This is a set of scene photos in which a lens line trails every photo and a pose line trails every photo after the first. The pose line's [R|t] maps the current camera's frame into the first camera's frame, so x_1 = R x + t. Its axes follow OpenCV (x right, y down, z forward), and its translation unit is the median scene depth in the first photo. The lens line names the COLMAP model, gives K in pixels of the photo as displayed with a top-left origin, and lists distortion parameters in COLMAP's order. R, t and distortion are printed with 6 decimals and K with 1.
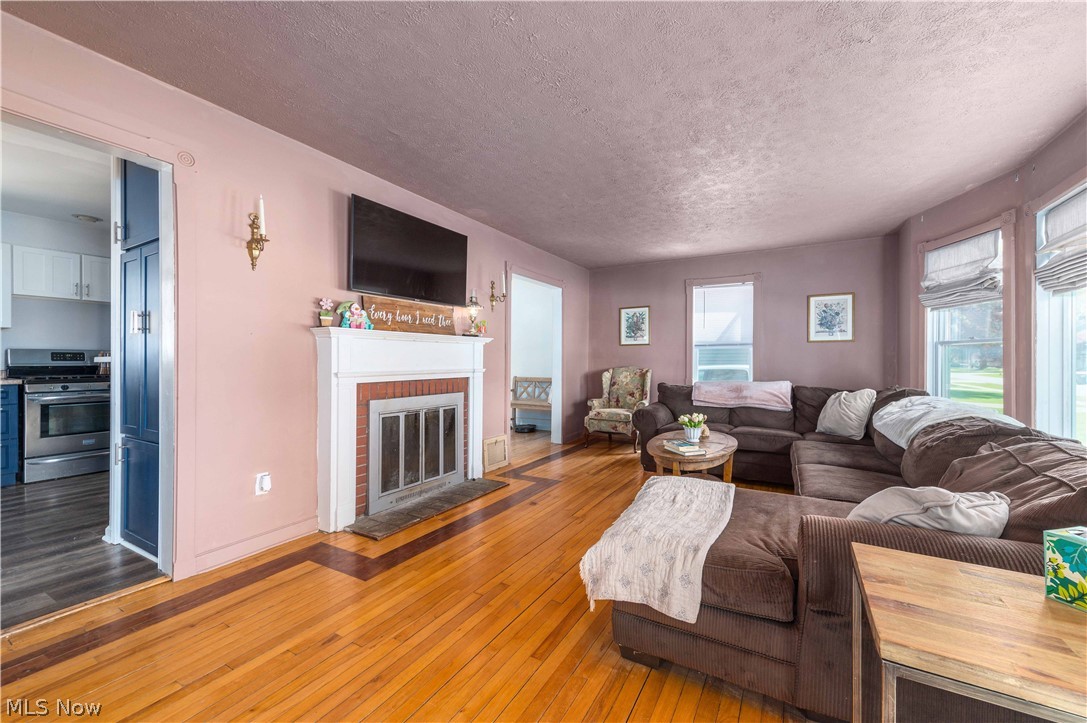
lens RADIAL K [[426.9, 0, 543.5], [0, 426.9, 361.5], [0, 0, 1]] dist [0.000795, 0.000070]
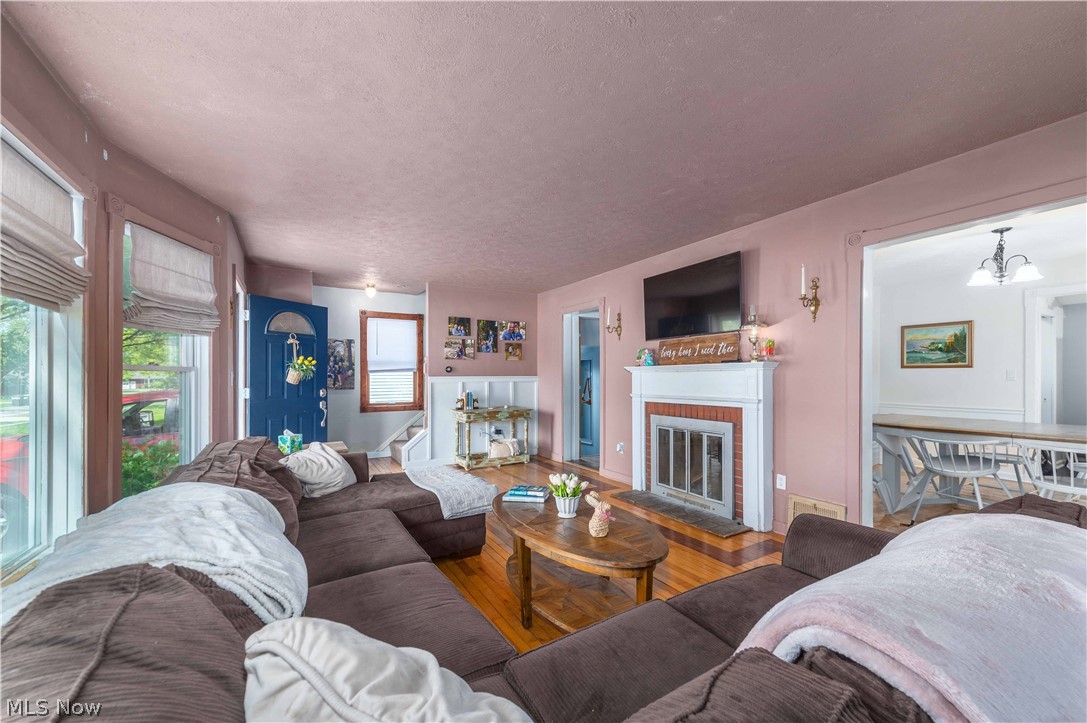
lens RADIAL K [[426.9, 0, 543.5], [0, 426.9, 361.5], [0, 0, 1]] dist [0.000795, 0.000070]
pose [[-0.502626, -0.024528, -0.864156, 0.901151], [0.008994, 0.999395, -0.033598, -0.037413], [0.864457, -0.024659, -0.502101, 1.219461]]
